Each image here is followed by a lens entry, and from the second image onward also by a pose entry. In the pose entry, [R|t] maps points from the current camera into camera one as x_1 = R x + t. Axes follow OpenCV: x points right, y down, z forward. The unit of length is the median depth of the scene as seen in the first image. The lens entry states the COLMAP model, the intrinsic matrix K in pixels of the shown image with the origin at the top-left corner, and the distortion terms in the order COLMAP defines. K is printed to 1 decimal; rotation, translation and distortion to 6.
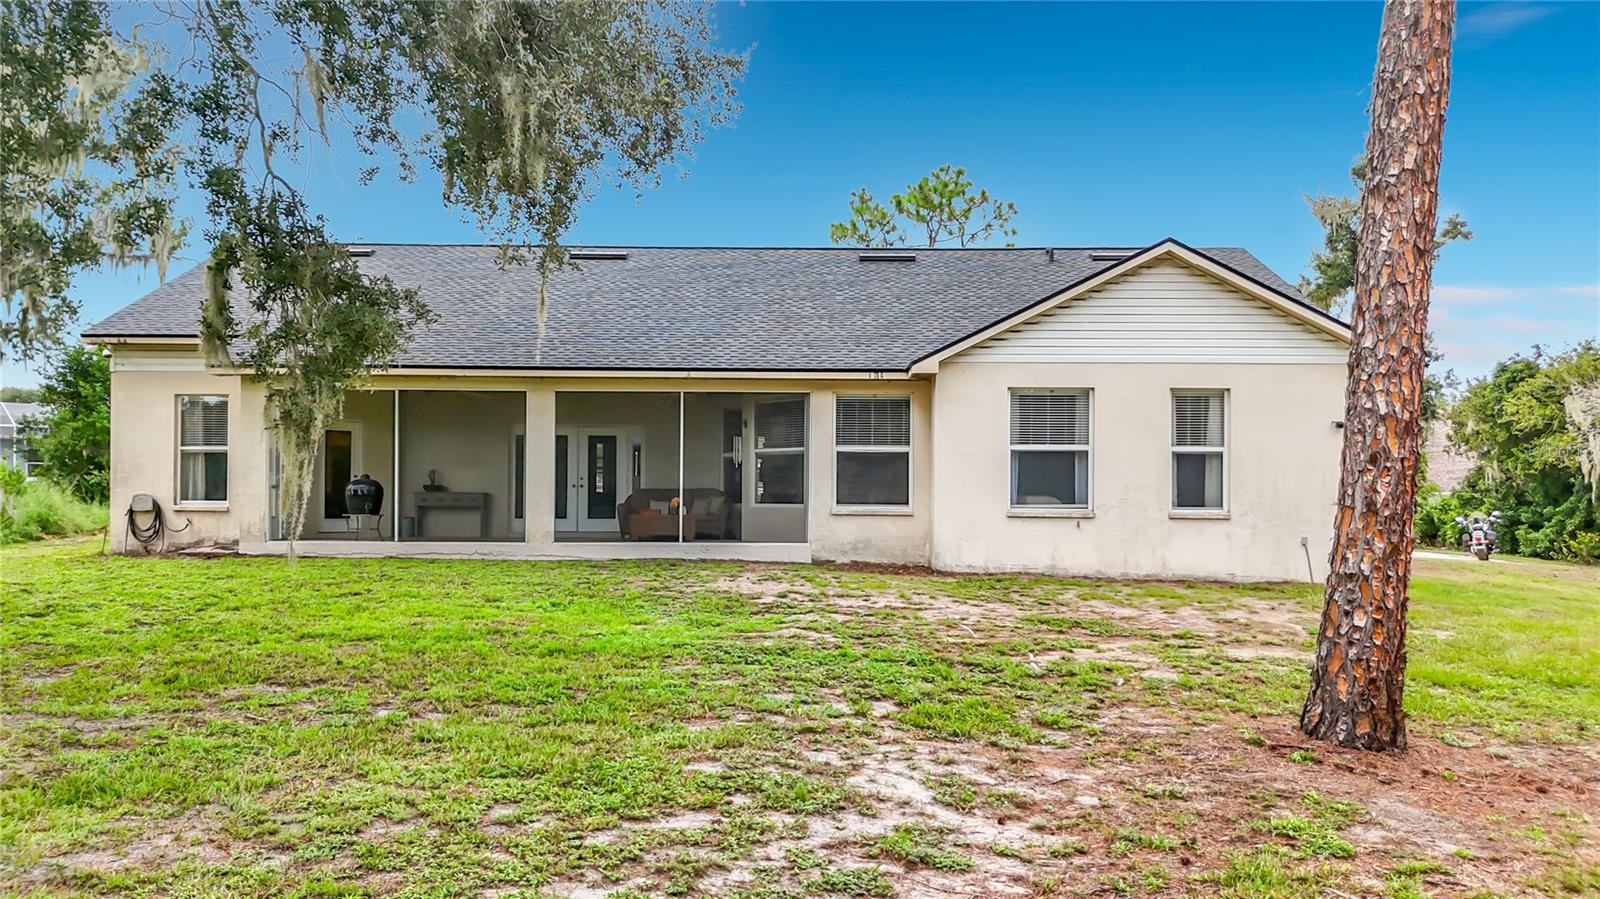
lens RADIAL K [[1148.7, 0, 801.0], [0, 1148.7, 498.5], [0, 0, 1]] dist [0.036400, -0.002995]
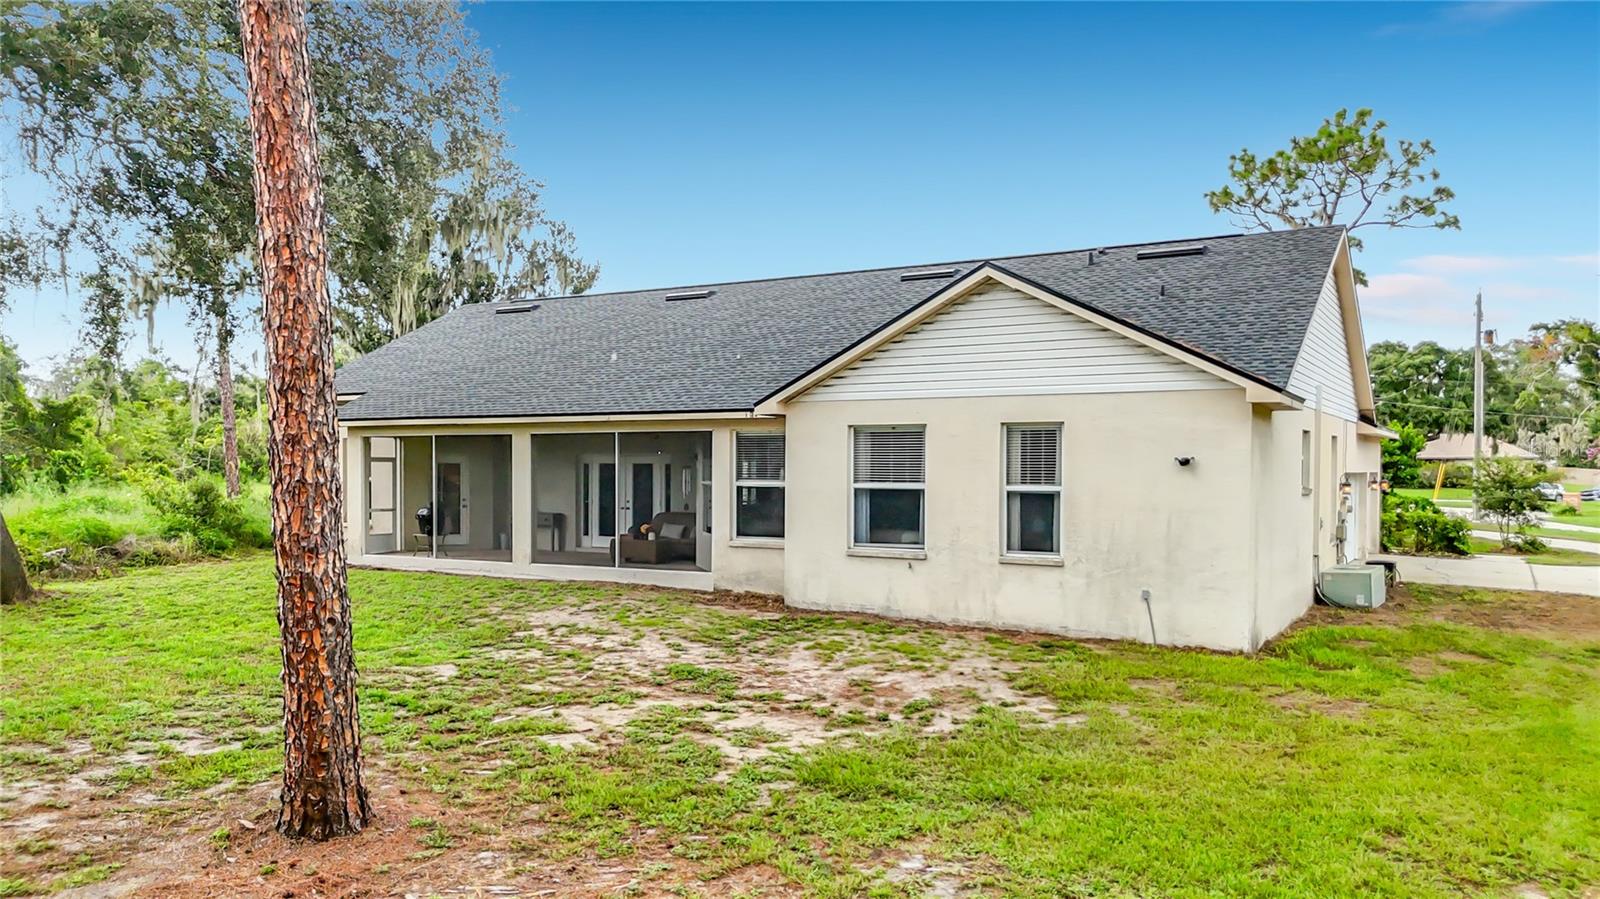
lens RADIAL K [[1148.7, 0, 801.0], [0, 1148.7, 498.5], [0, 0, 1]] dist [0.036400, -0.002995]
pose [[0.879117, 0.007231, -0.476550, 0.616794], [0.002287, 0.999809, 0.019391, -0.052731], [0.476600, -0.018137, 0.878933, 0.108694]]
